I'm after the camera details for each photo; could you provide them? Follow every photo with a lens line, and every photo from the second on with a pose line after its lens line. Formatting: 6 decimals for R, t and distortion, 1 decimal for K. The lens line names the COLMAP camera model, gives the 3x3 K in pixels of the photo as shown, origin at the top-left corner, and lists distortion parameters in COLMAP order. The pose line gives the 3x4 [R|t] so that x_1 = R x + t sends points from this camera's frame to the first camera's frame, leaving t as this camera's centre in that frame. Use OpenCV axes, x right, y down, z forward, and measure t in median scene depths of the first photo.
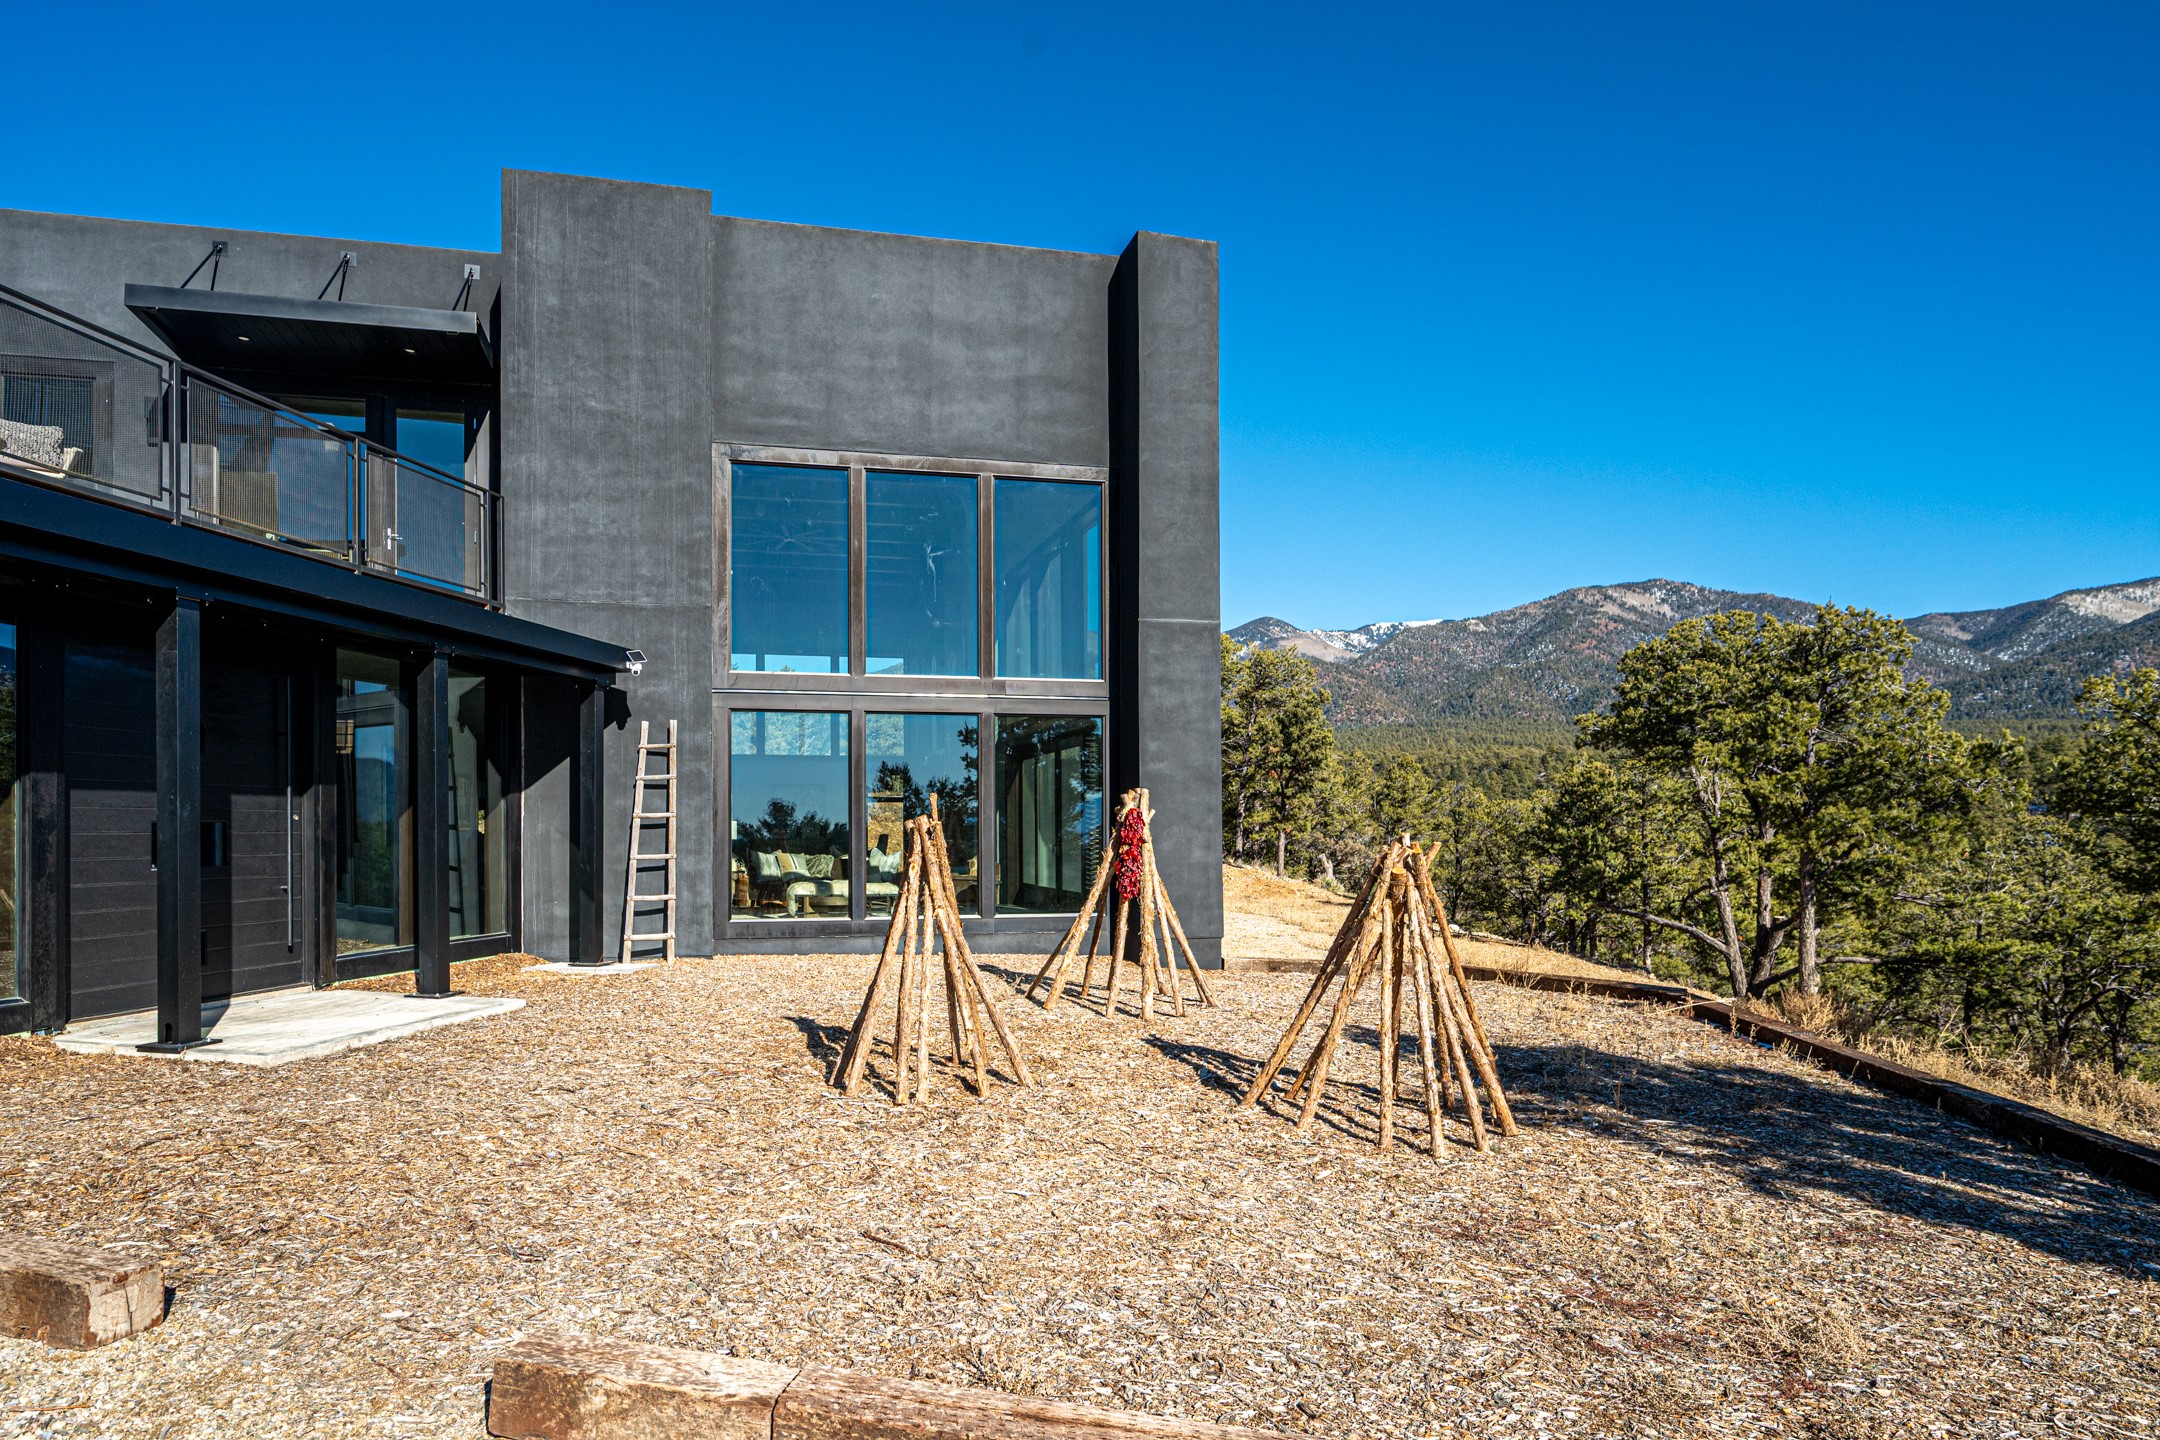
lens RADIAL K [[1208.7, 0, 950.4], [0, 1208.7, 824.3], [0, 0, 1]] dist [-0.003859, 0.000610]
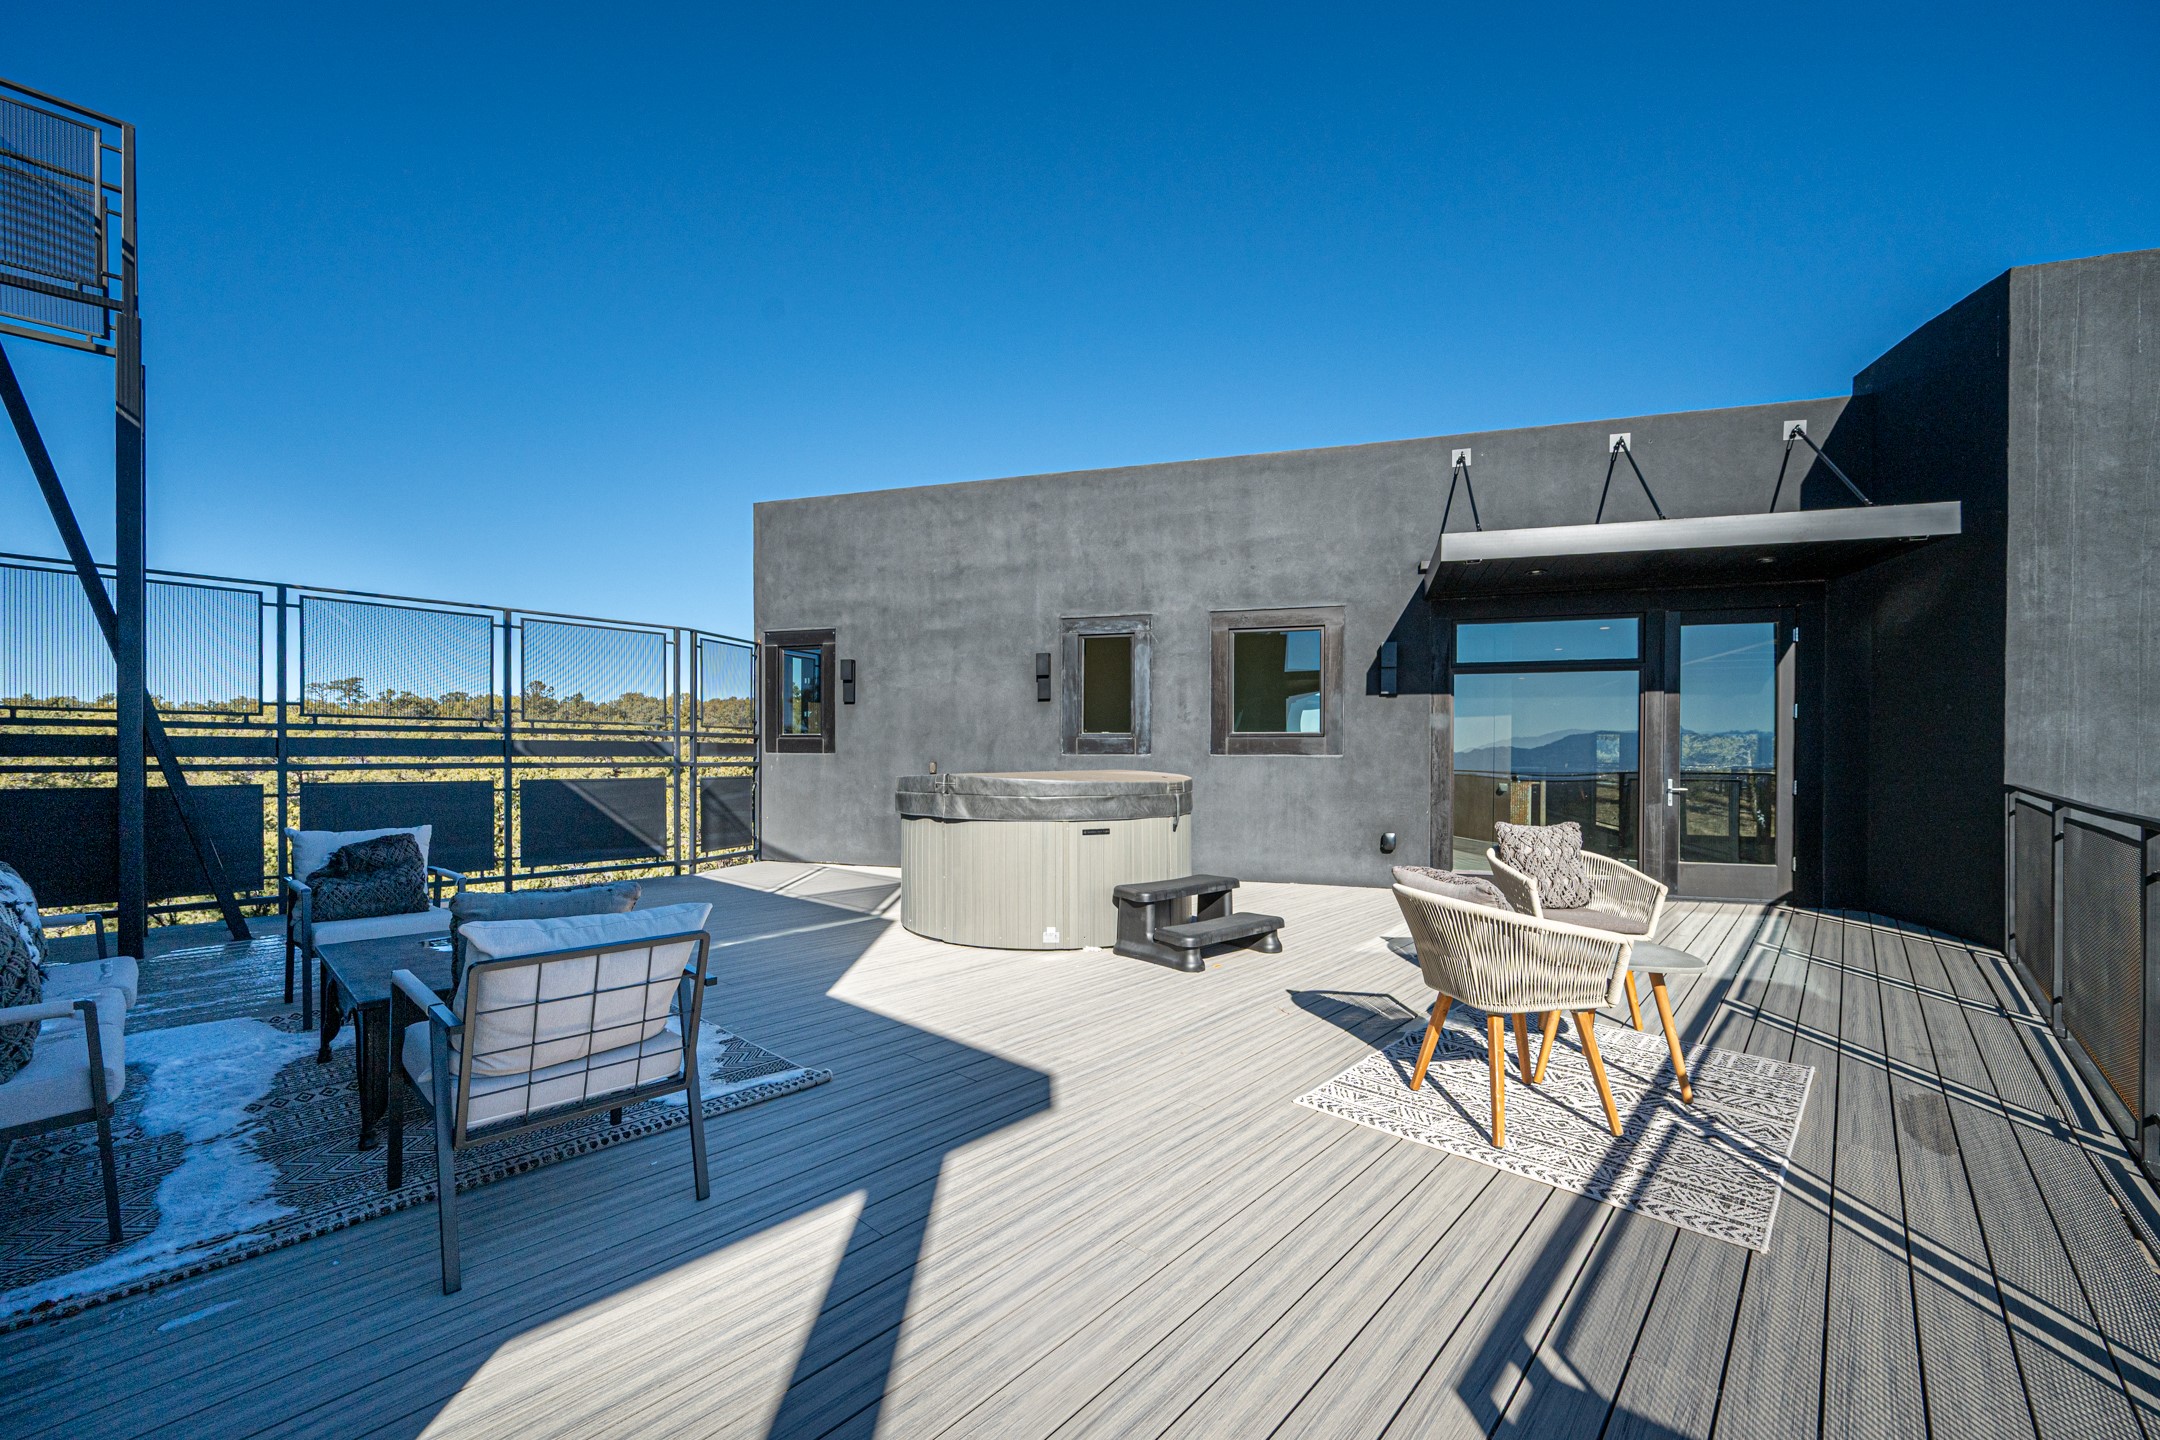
lens RADIAL K [[837.6, 0, 1090.6], [0, 837.6, 763.0], [0, 0, 1]] dist [-0.002270, 0.000126]
pose [[0.877103, 0.008987, -0.480219, -0.565920], [-0.004518, 0.999935, 0.010461, -0.275047], [0.480282, -0.007006, 0.877086, 0.364162]]
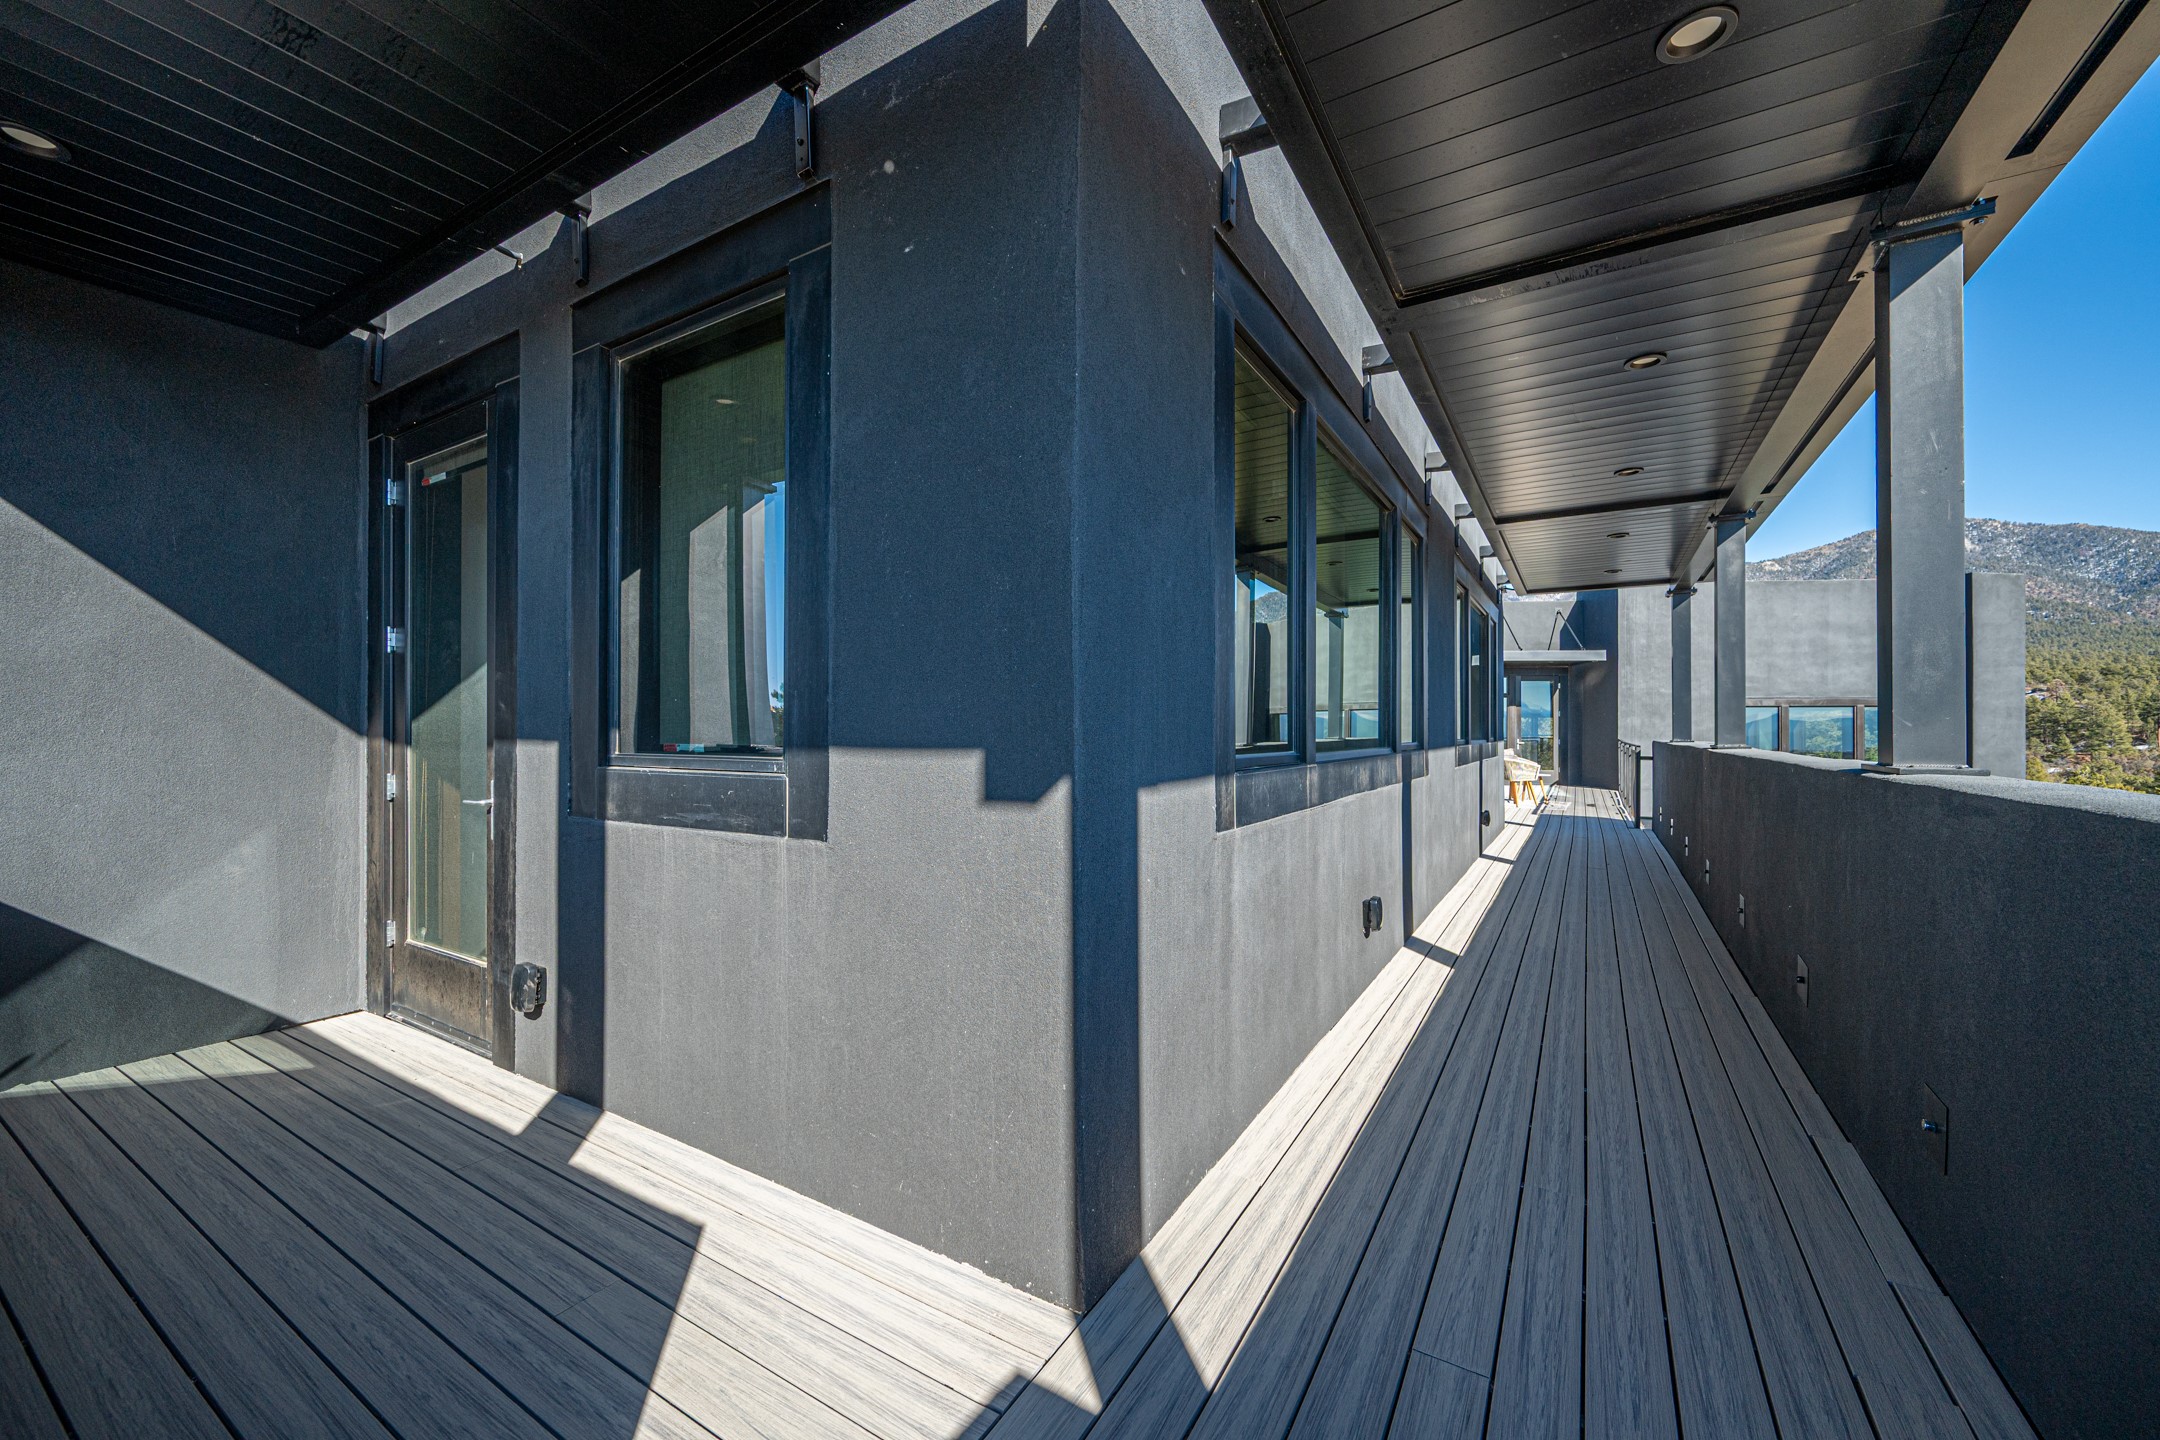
lens RADIAL K [[837.6, 0, 1077.1], [0, 837.6, 731.4], [0, 0, 1]] dist [-0.002270, 0.000126]
pose [[0.955861, 0.002251, -0.293812, -0.809701], [-0.003116, 0.999992, -0.002473, -0.267992], [0.293804, 0.003280, 0.955860, -0.622203]]
